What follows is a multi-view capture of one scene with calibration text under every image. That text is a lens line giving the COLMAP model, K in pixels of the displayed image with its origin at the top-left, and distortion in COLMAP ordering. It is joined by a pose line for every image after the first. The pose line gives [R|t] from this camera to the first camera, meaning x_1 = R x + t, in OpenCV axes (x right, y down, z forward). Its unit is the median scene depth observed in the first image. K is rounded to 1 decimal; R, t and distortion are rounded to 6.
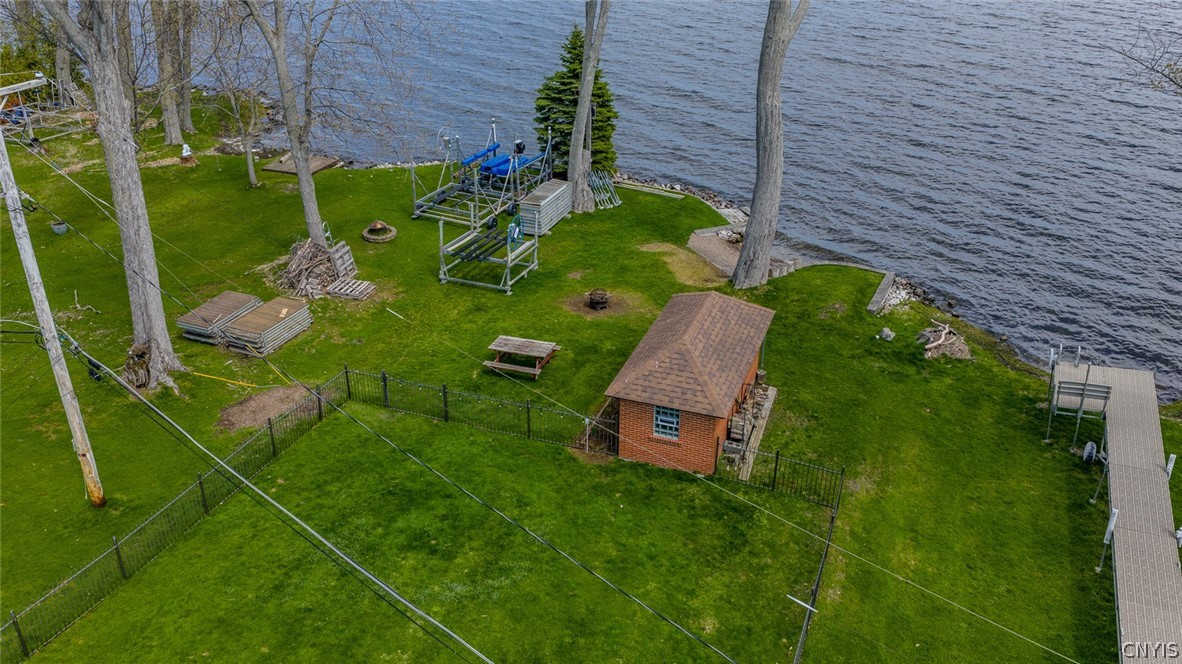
lens RADIAL K [[975.5, 0, 588.1], [0, 975.5, 327.2], [0, 0, 1]] dist [0.015680, -0.035729]
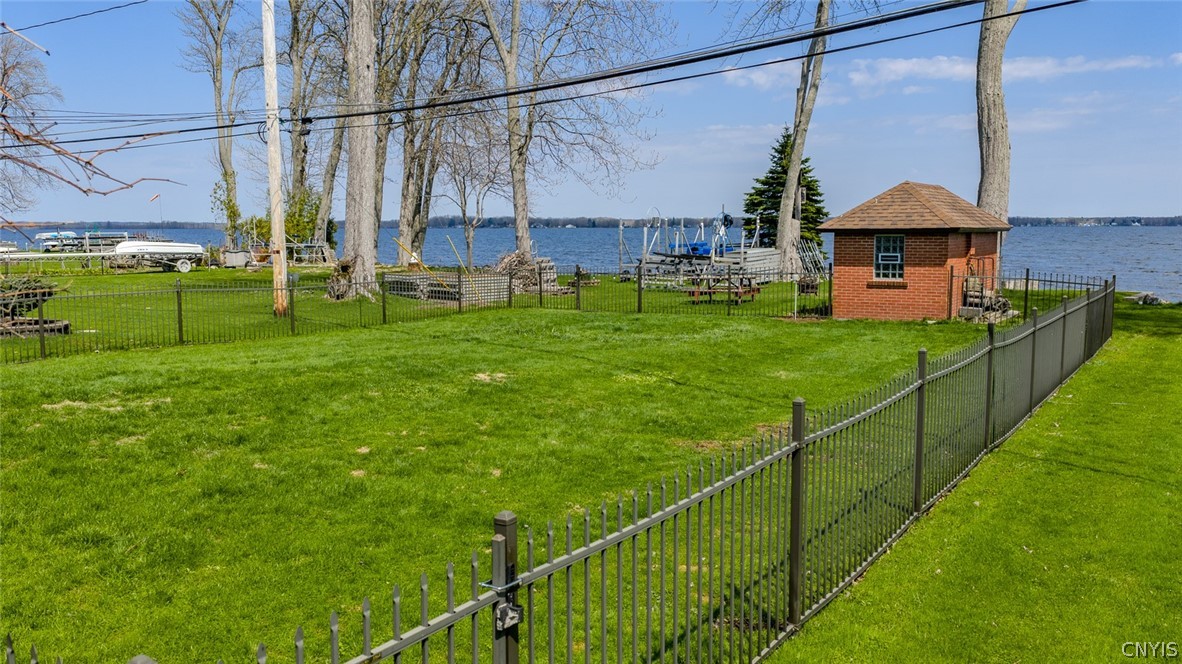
lens RADIAL K [[975.5, 0, 587.8], [0, 975.5, 331.9], [0, 0, 1]] dist [0.015680, -0.035729]
pose [[0.978083, 0.012978, -0.207813, -0.000830], [-0.088439, 0.929448, -0.358198, 0.368747], [0.188502, 0.368726, 0.910224, 0.128551]]
